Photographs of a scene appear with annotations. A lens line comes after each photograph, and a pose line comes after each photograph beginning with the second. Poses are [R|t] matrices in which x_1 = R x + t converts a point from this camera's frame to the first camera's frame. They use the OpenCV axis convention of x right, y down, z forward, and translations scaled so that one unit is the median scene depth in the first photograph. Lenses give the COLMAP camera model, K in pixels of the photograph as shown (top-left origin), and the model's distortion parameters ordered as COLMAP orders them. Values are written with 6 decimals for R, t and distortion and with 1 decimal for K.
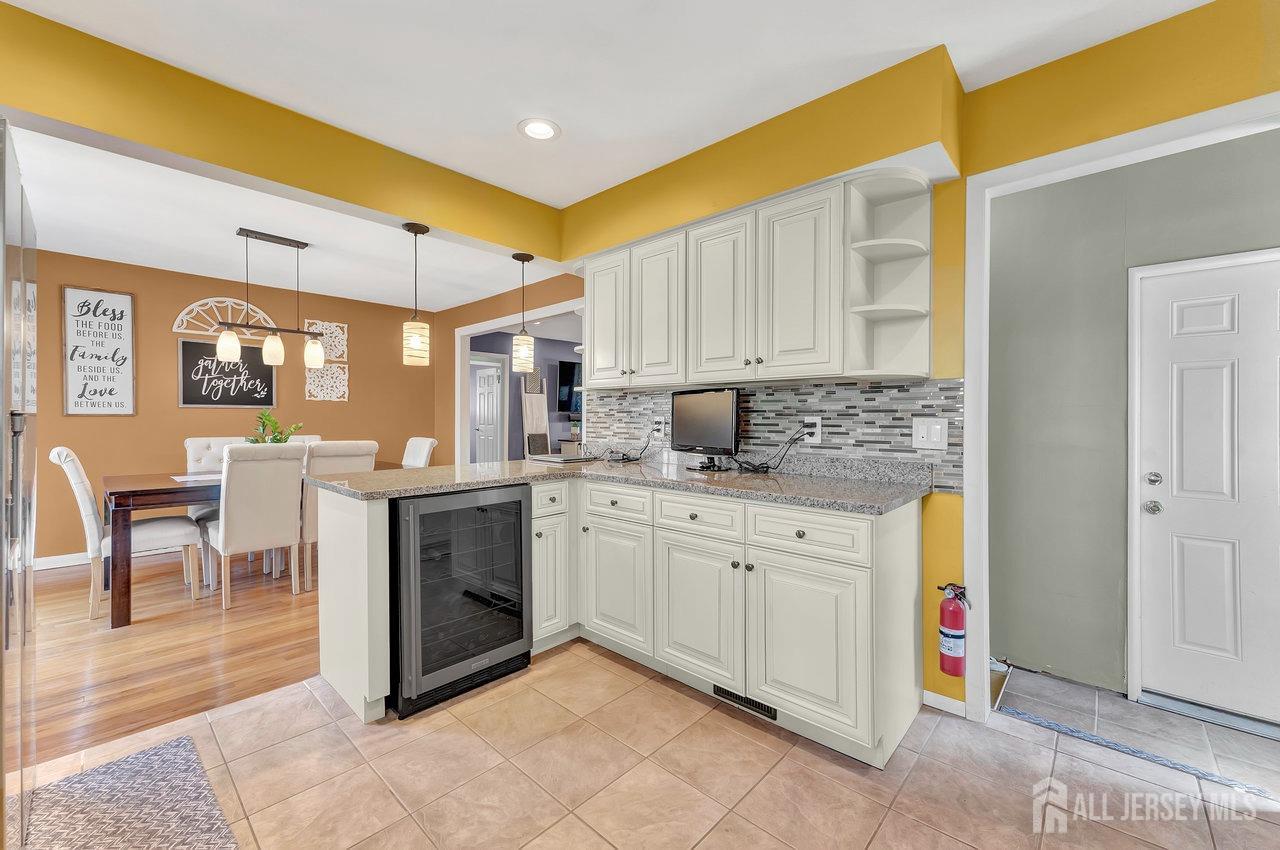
lens RADIAL K [[518.5, 0, 631.0], [0, 518.5, 417.0], [0, 0, 1]] dist [-0.000336, 0.000392]
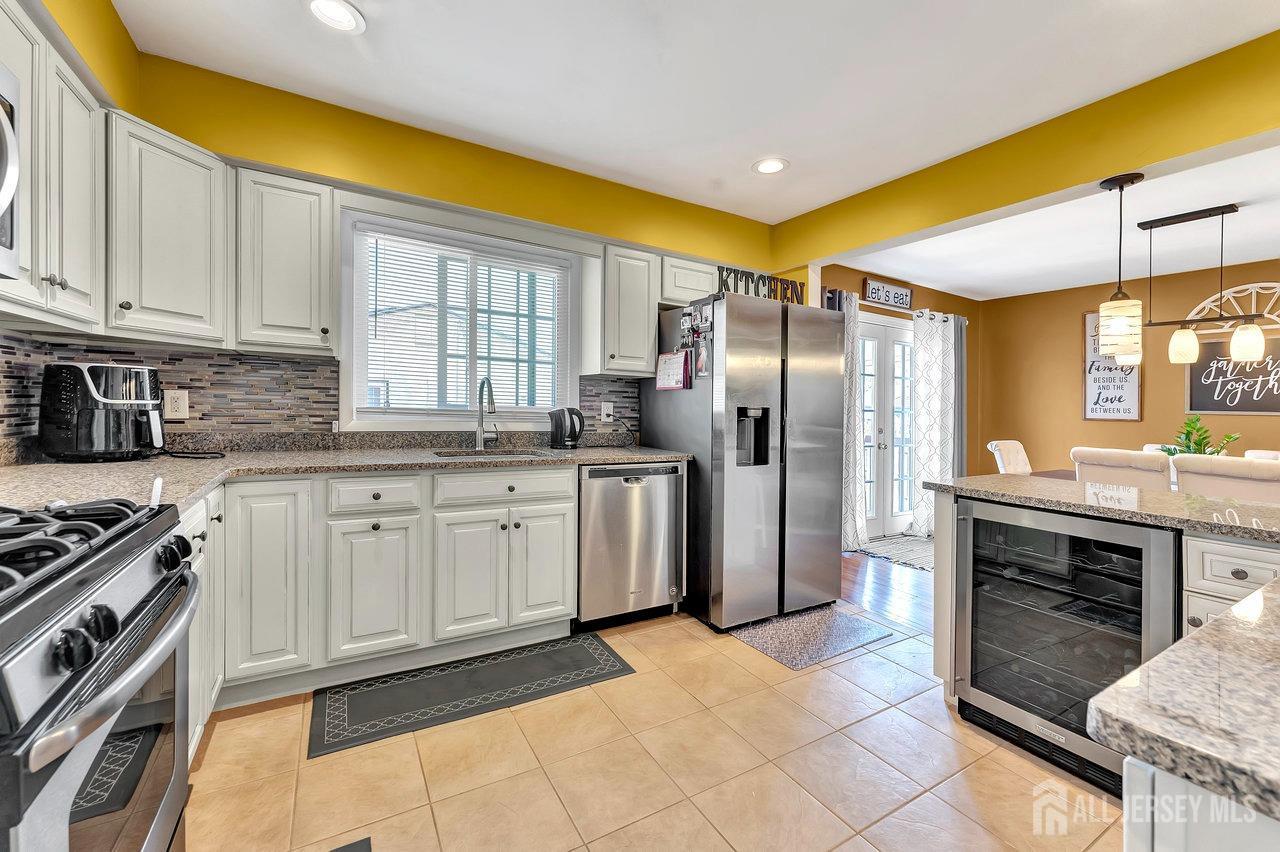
lens RADIAL K [[518.5, 0, 648.6], [0, 518.5, 402.6], [0, 0, 1]] dist [-0.000336, 0.000392]
pose [[-0.264743, -0.017406, -0.964162, 0.317763], [-0.030286, 0.999494, -0.009727, -0.000341], [0.963843, 0.026625, -0.265136, 0.320889]]
